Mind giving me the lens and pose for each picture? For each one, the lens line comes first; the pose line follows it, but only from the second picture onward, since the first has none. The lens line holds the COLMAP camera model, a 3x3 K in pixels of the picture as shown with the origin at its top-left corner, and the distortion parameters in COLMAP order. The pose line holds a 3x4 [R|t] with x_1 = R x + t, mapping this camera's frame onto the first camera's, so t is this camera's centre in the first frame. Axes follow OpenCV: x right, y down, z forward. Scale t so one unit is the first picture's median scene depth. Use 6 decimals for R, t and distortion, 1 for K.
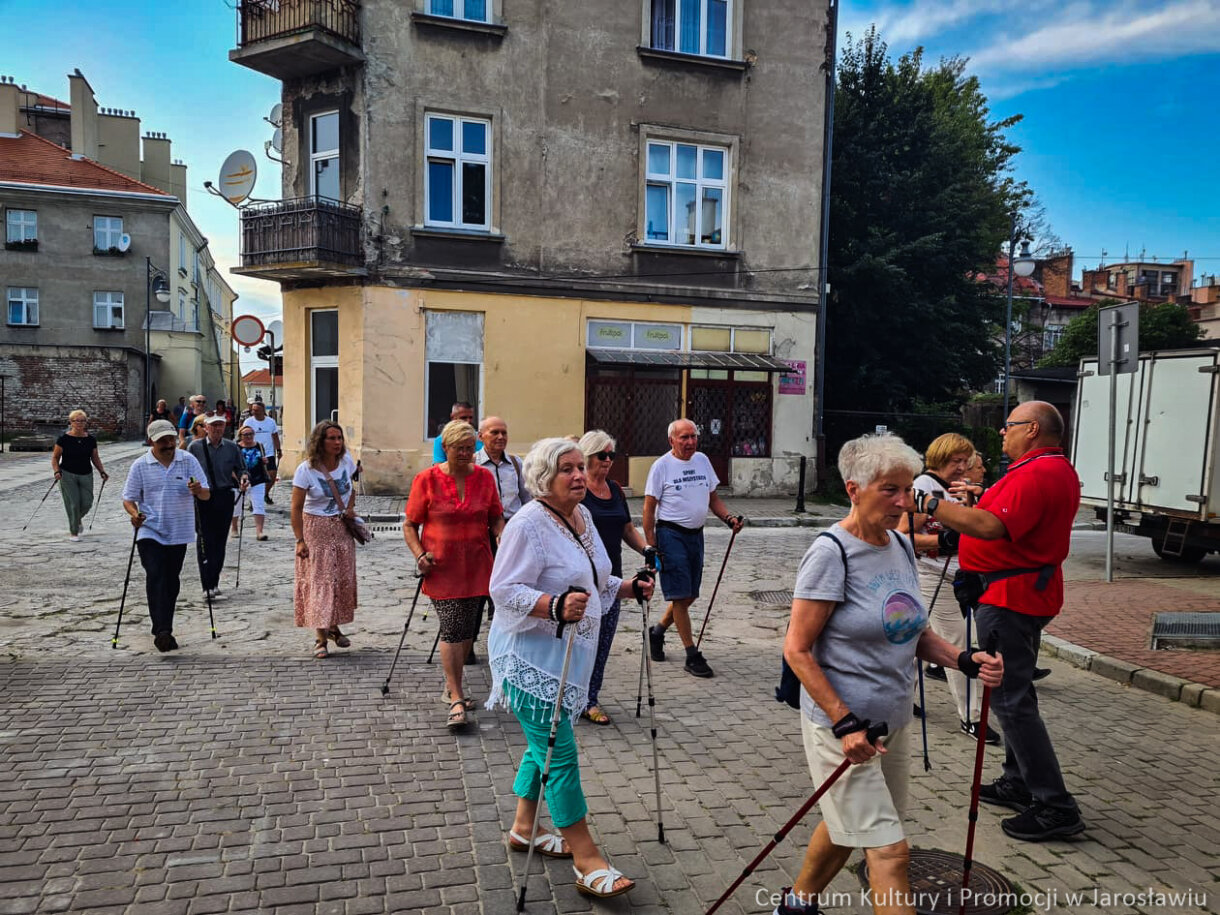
lens RADIAL K [[971.2, 0, 610.1], [0, 971.2, 456.0], [0, 0, 1]] dist [0.003526, 0.001277]
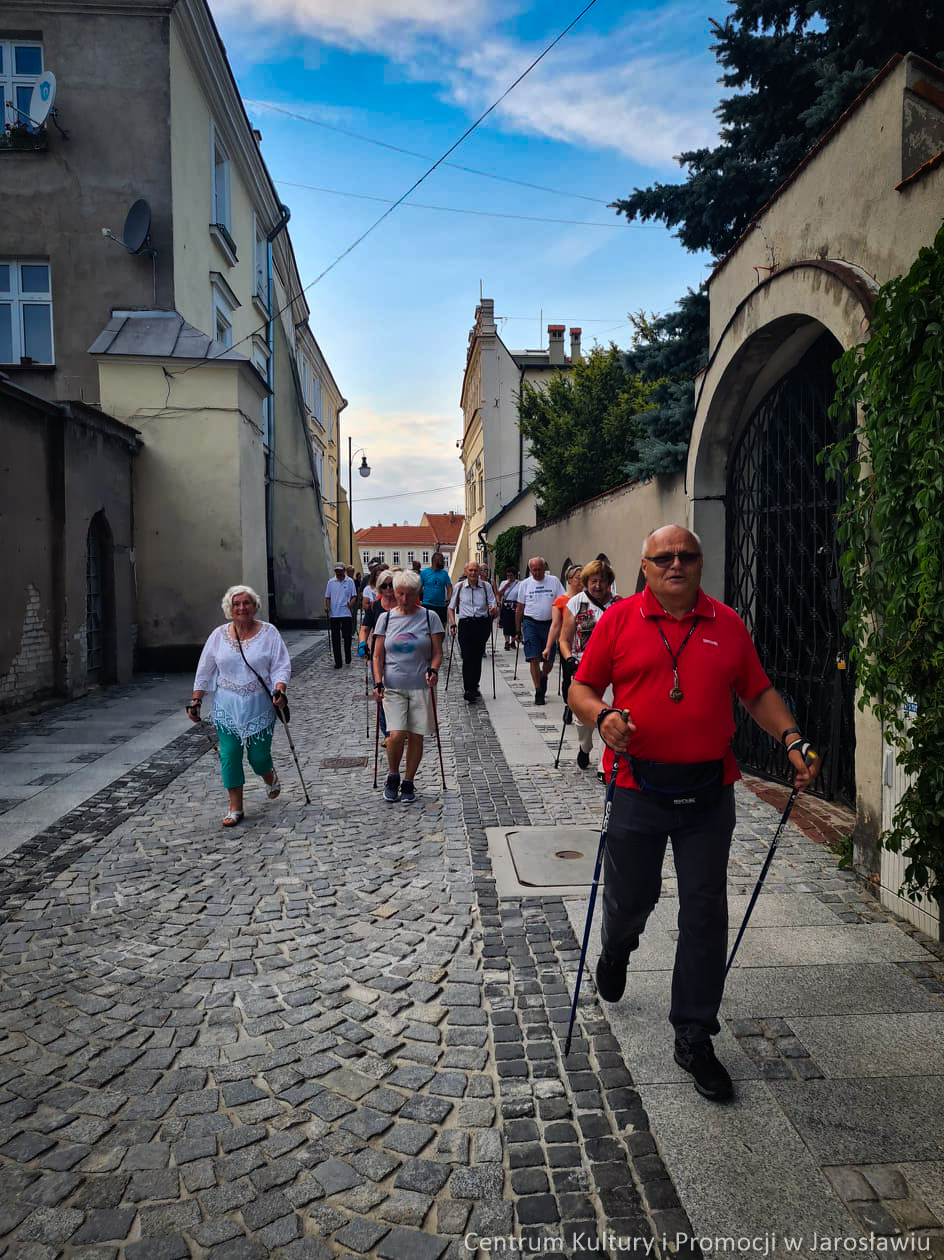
lens RADIAL K [[1003.0, 0, 472.5], [0, 1003.0, 632.0], [0, 0, 1]] dist [0.003526, 0.001277]
pose [[0.971824, 0.000851, -0.235708, -0.245360], [0.001288, 0.999959, 0.008921, -0.034085], [0.235706, -0.008973, 0.971783, 0.626920]]
